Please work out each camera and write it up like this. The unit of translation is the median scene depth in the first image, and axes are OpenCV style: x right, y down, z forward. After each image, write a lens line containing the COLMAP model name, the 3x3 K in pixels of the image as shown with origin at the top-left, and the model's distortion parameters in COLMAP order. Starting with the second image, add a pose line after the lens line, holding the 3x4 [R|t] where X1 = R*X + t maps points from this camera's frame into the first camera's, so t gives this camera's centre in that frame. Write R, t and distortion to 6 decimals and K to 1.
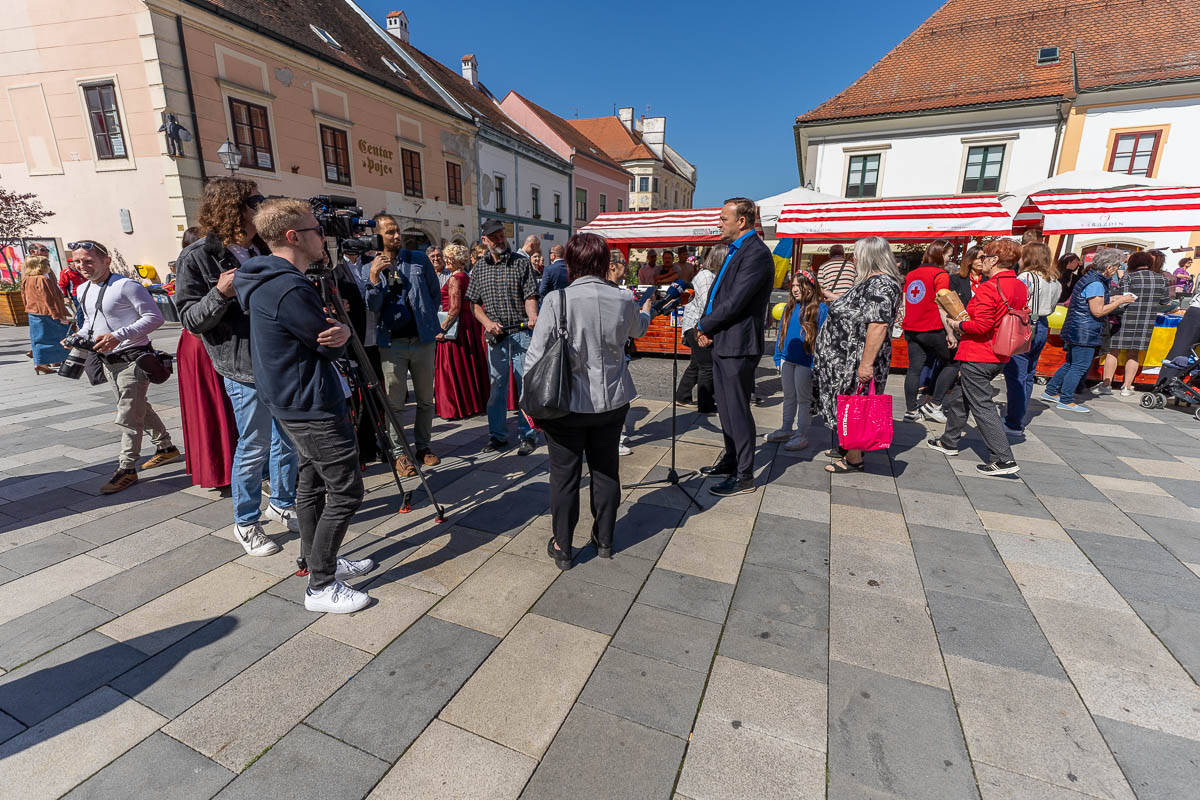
lens RADIAL K [[546.8, 0, 600.0], [0, 546.8, 400.0], [0, 0, 1]] dist [0.010286, -0.000098]
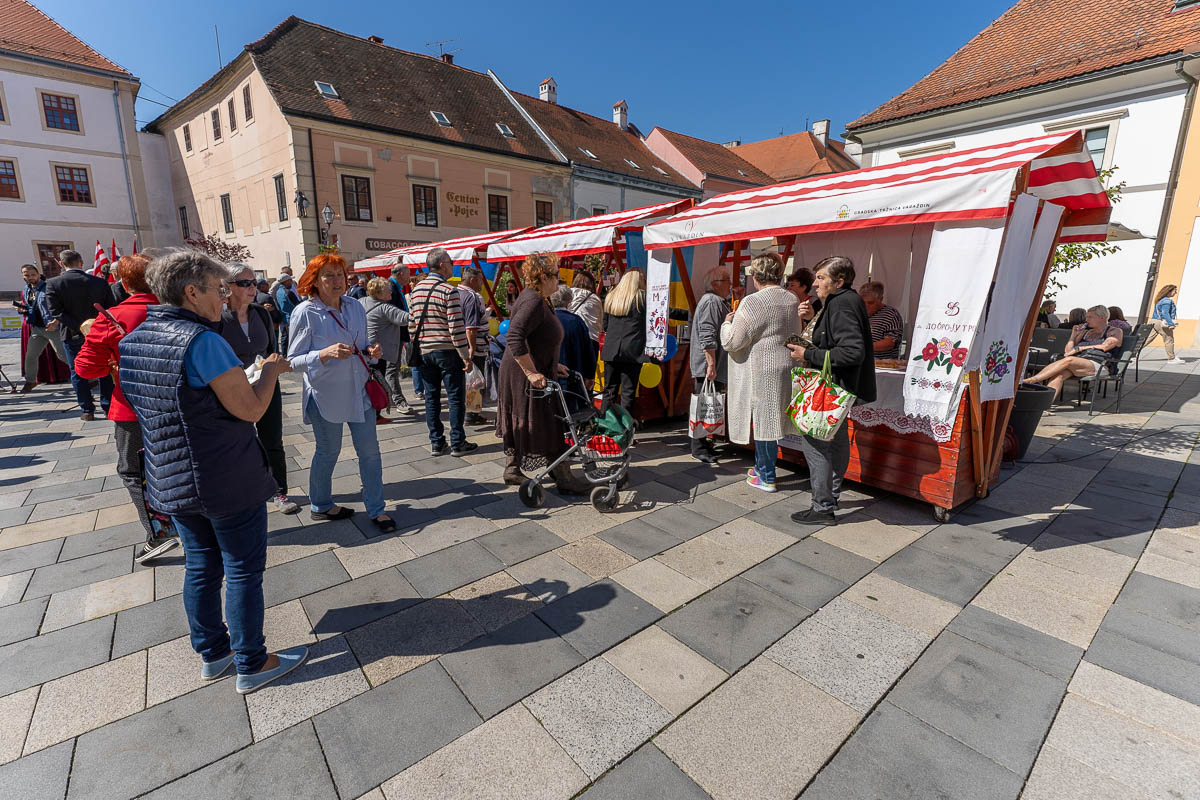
lens RADIAL K [[546.8, 0, 600.0], [0, 546.8, 400.0], [0, 0, 1]] dist [0.010286, -0.000098]
pose [[0.874818, 0.099875, -0.474045, 0.515156], [-0.116485, 0.993176, -0.005716, -0.013917], [0.470239, 0.060220, 0.880482, 0.044274]]
